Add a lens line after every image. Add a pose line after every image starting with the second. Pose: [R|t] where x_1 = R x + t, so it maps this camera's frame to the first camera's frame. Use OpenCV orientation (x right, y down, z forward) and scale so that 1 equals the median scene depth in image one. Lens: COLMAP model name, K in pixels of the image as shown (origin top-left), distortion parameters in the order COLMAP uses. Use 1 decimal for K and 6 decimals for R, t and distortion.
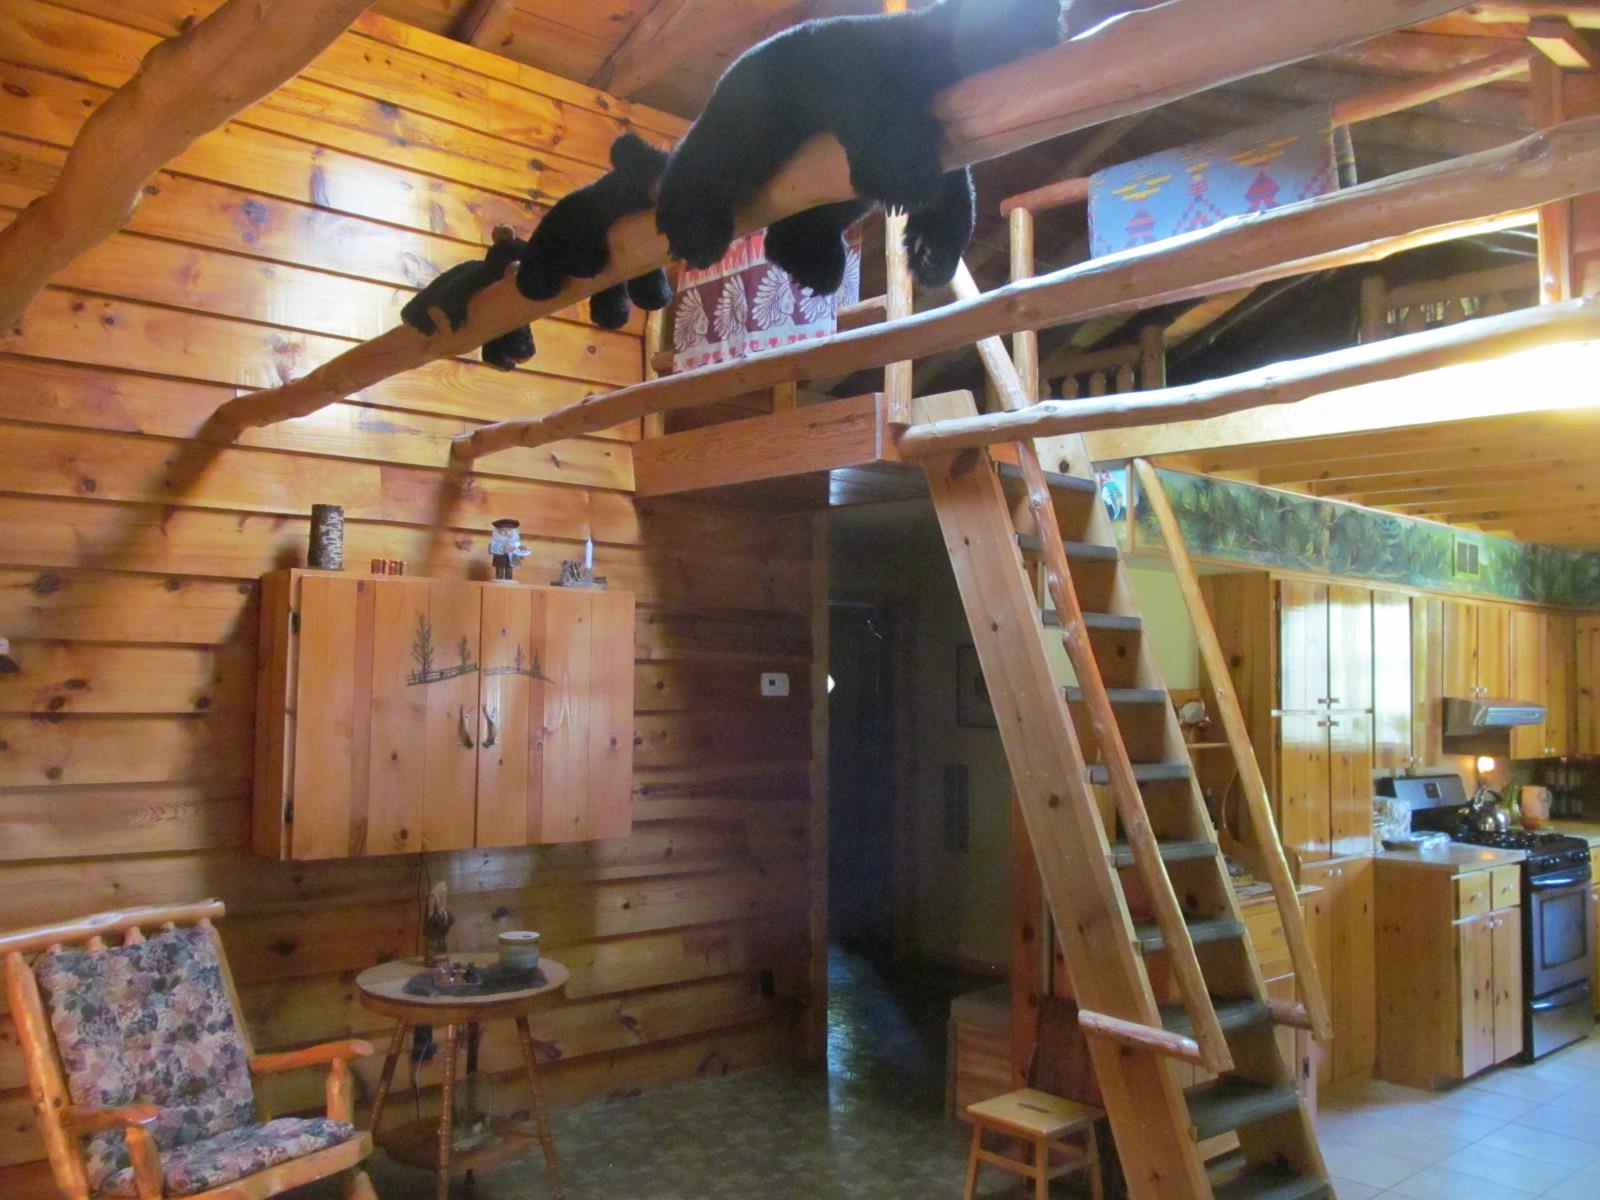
lens RADIAL K [[1363.1, 0, 801.1], [0, 1363.1, 599.2], [0, 0, 1]] dist [-0.039888, 0.006681]
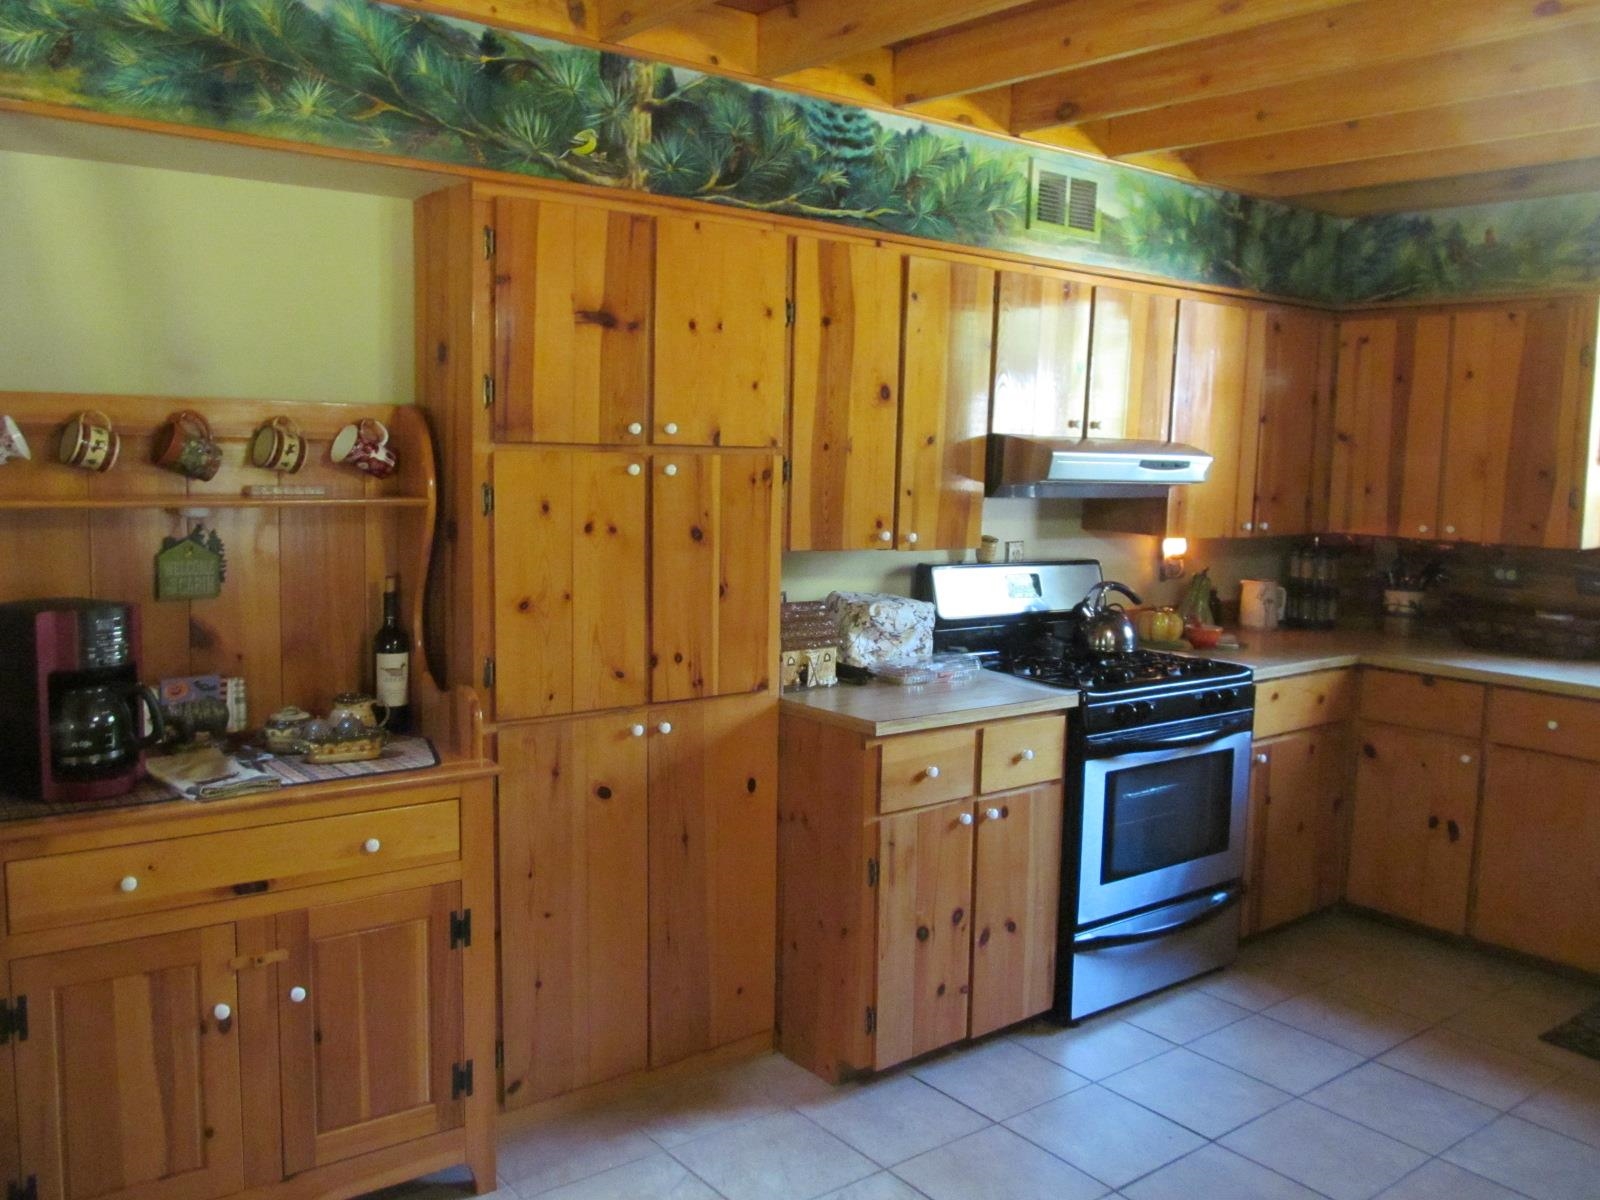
lens RADIAL K [[1363.1, 0, 798.9], [0, 1363.1, 598.0], [0, 0, 1]] dist [-0.039888, 0.006681]
pose [[0.997728, 0.021337, -0.063907, 0.435597], [-0.009862, 0.984561, 0.174763, 0.040040], [0.066650, -0.173736, 0.982534, 0.392129]]
